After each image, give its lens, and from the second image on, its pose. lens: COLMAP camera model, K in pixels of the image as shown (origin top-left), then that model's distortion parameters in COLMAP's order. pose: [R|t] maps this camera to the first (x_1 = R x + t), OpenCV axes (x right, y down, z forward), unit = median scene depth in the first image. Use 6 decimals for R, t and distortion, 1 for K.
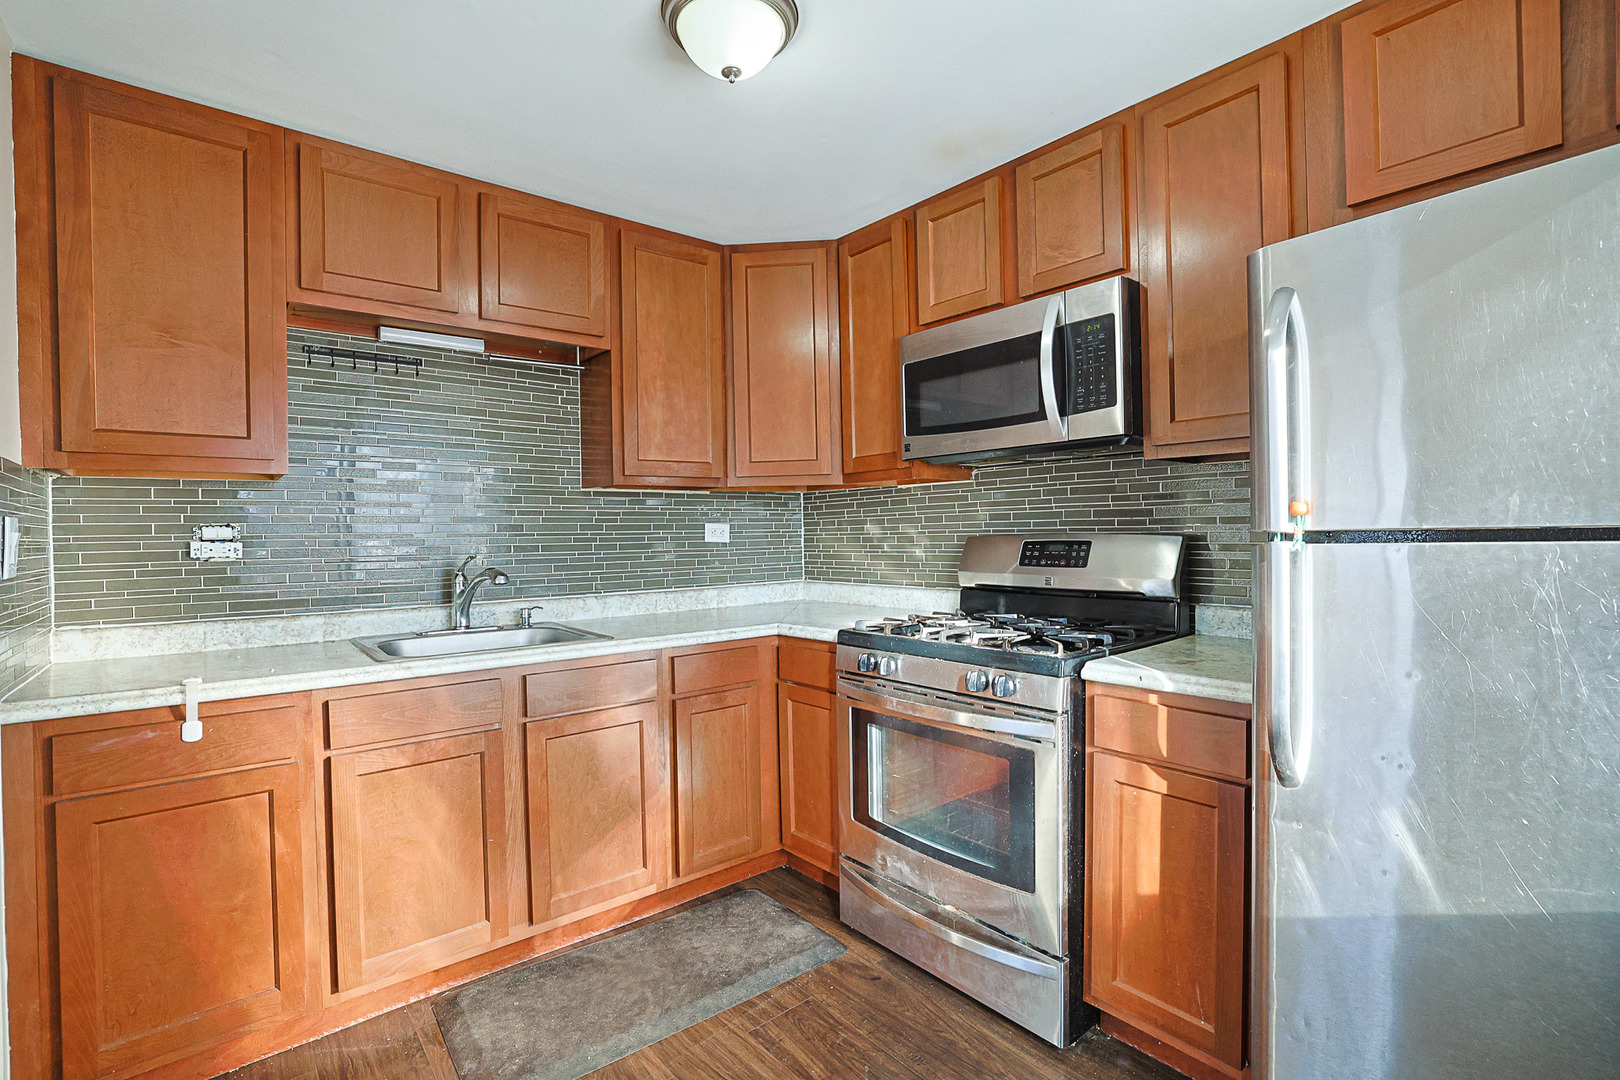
lens RADIAL K [[737.6, 0, 801.9], [0, 737.6, 536.9], [0, 0, 1]] dist [-0.035416, 0.004448]
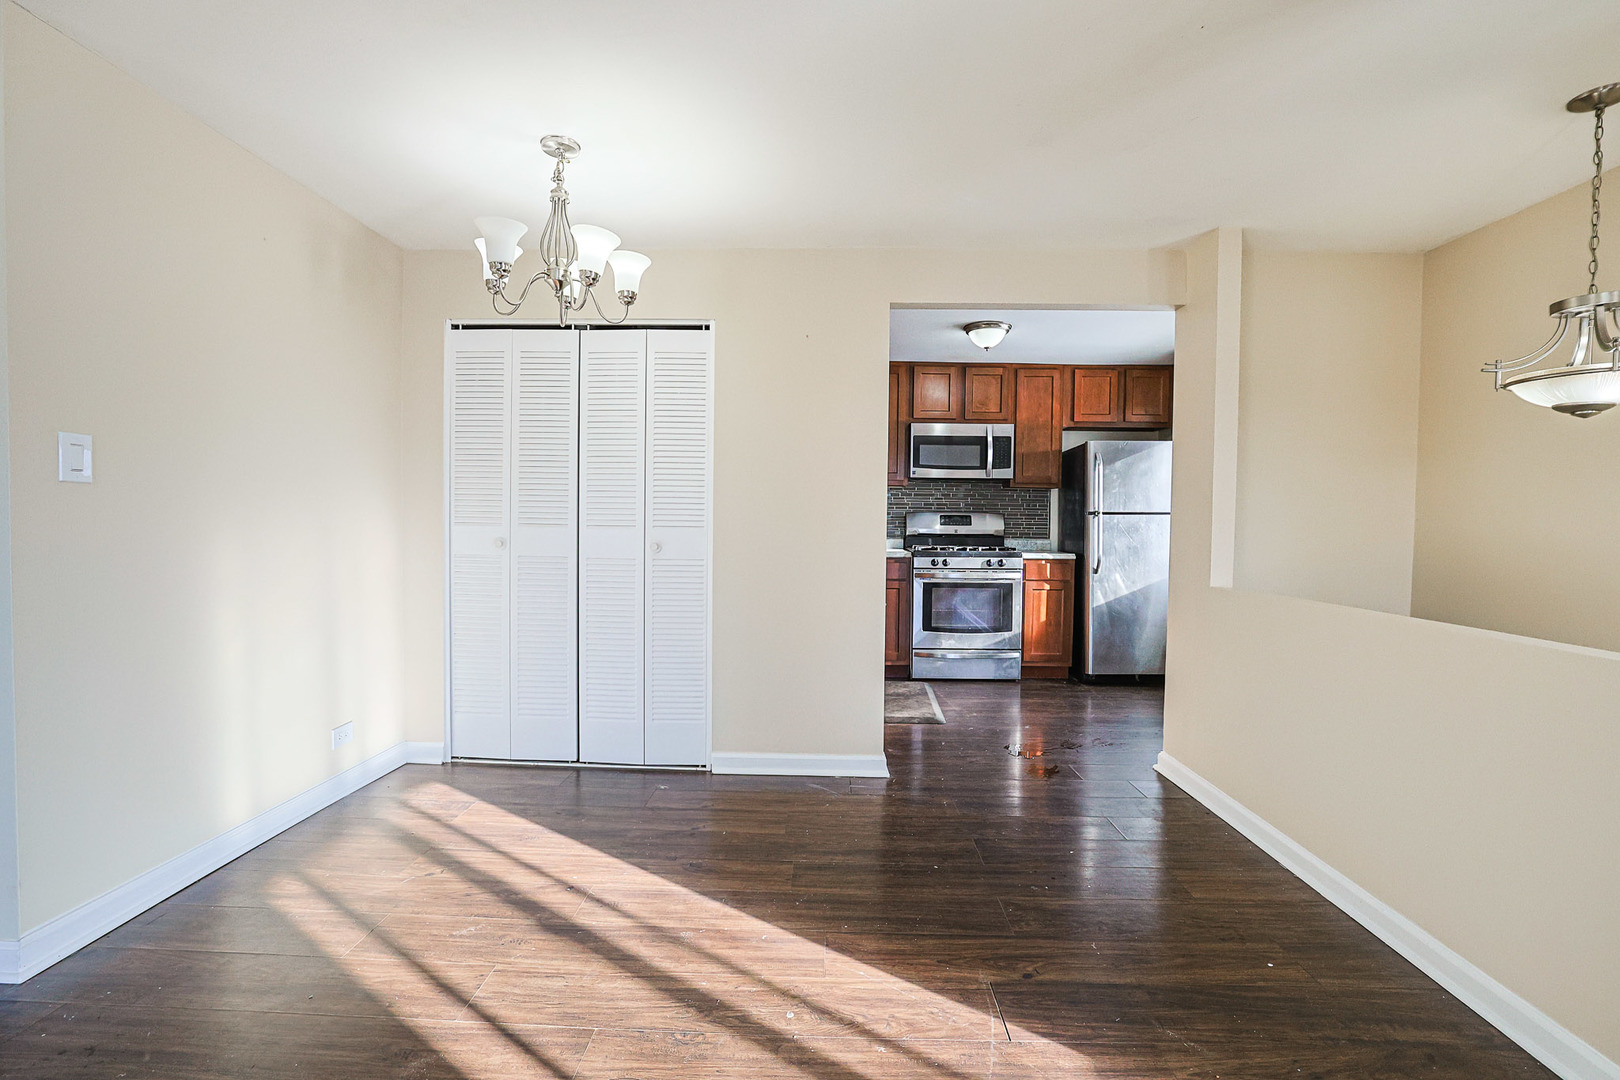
lens RADIAL K [[737.6, 0, 818.2], [0, 737.6, 534.9], [0, 0, 1]] dist [-0.035416, 0.004448]
pose [[0.651640, 0.002265, 0.758525, -1.910798], [-0.015009, 0.999838, 0.009909, 0.057054], [-0.758380, -0.017842, 0.651569, -0.278591]]
